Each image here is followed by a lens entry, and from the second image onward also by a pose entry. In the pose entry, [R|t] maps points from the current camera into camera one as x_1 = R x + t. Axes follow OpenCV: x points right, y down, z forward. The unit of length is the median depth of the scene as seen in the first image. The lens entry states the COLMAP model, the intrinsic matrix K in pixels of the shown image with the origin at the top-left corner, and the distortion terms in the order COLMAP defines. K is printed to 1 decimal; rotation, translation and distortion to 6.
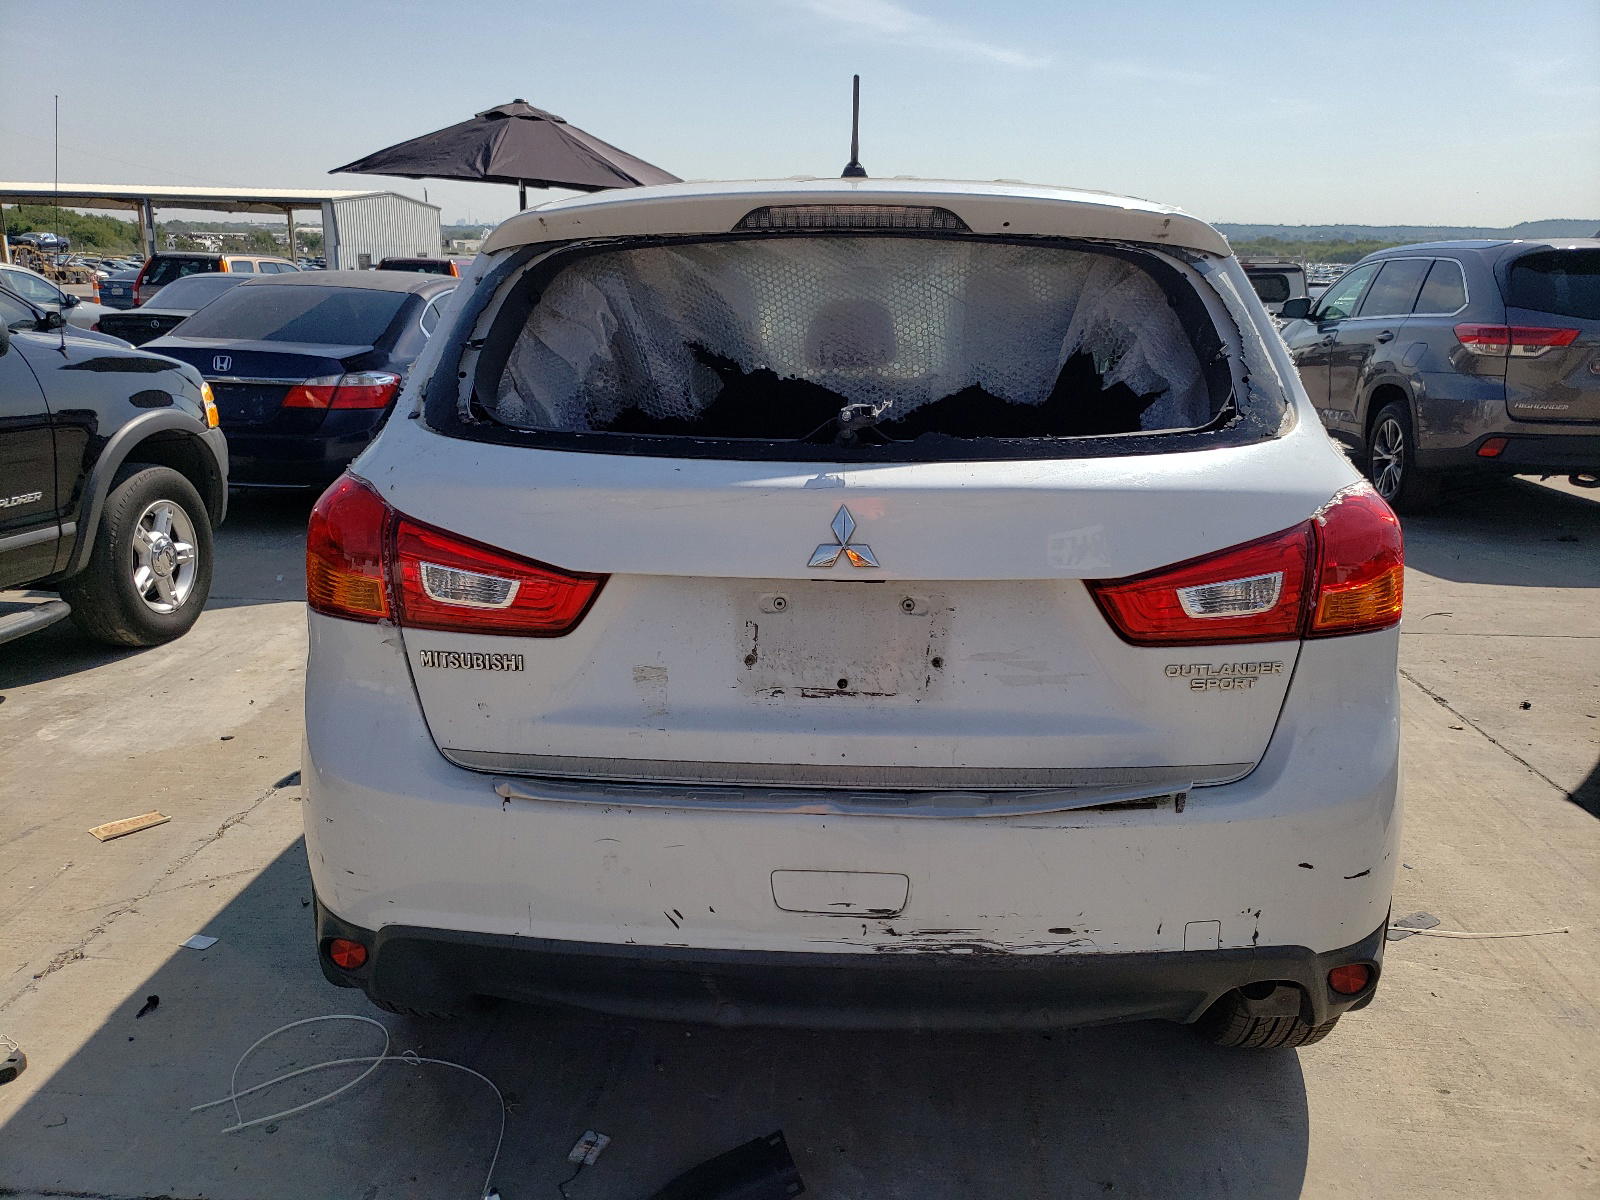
lens RADIAL K [[1204.1, 0, 800.0], [0, 1204.1, 600.0], [0, 0, 1]] dist [0.059236, -0.000514]
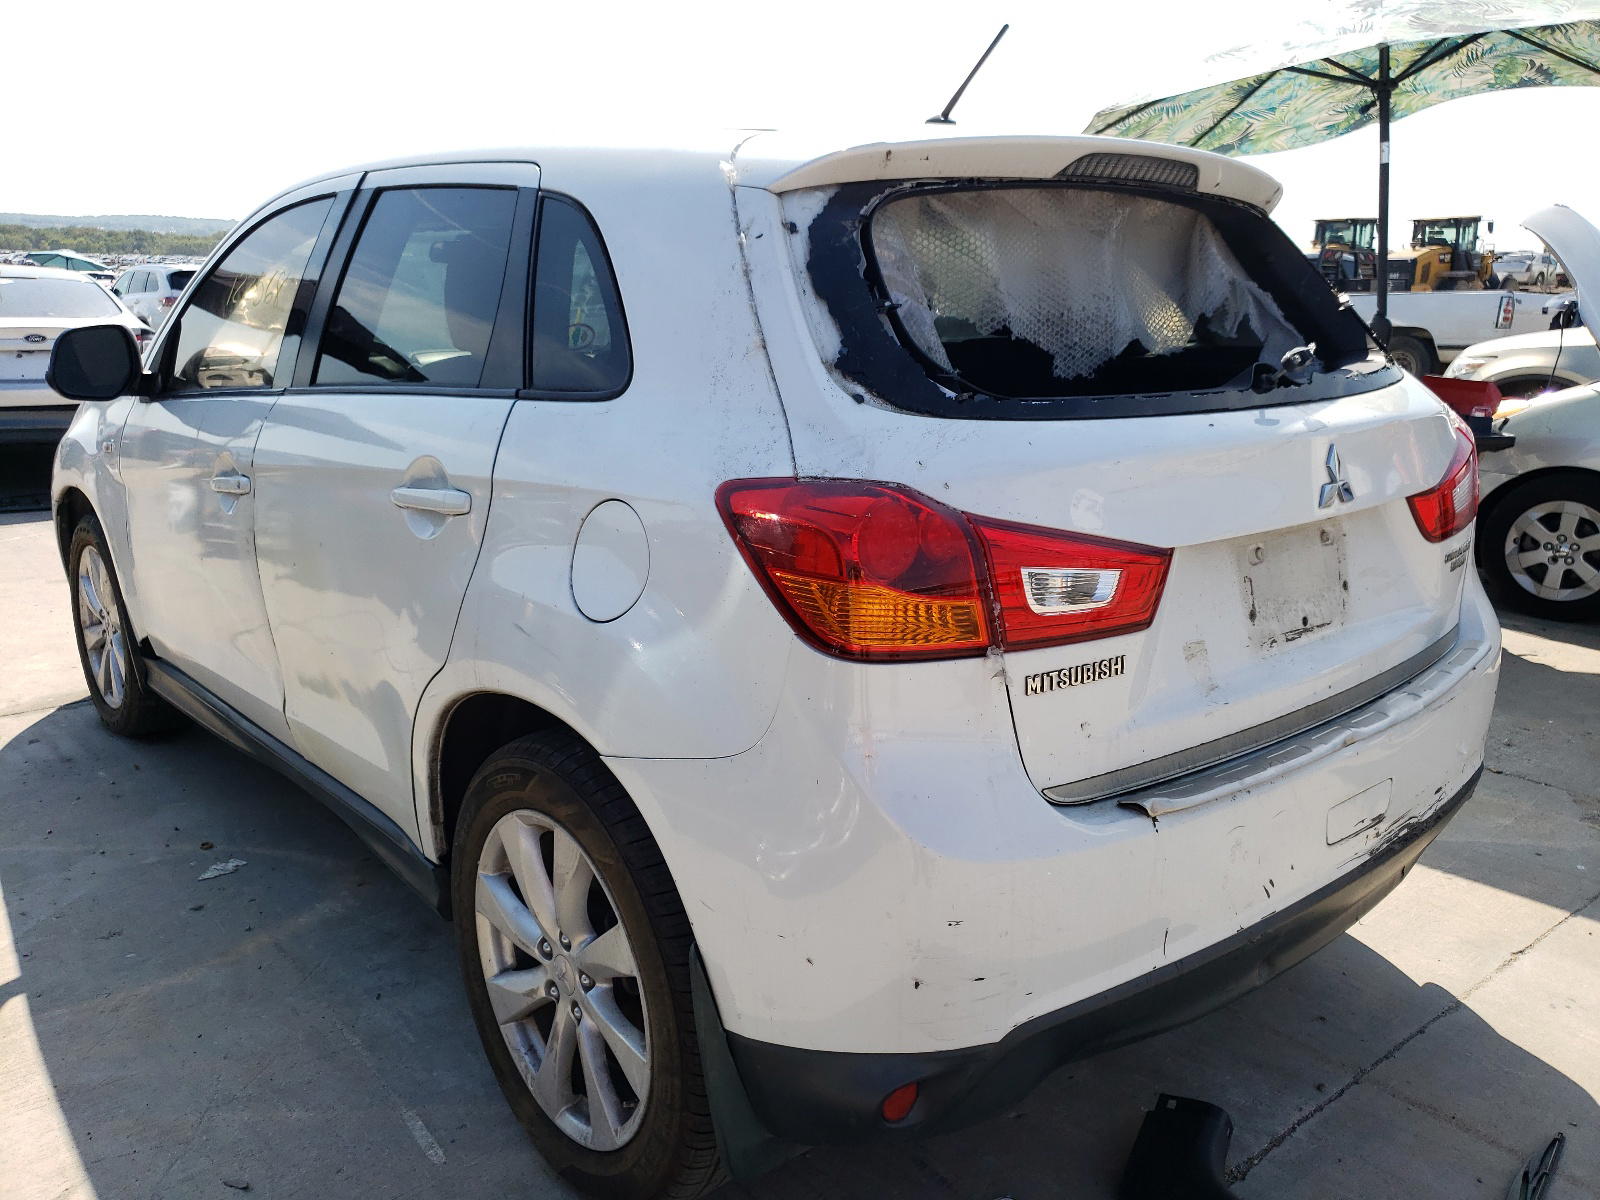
lens RADIAL K [[1231.3, 0, 800.0], [0, 1231.3, 600.0], [0, 0, 1]] dist [0.001473, 0.000865]
pose [[0.753112, -0.169560, 0.635666, -0.949686], [0.165862, 0.983941, 0.065953, -0.089147], [-0.636641, 0.055763, 0.769141, 0.461950]]
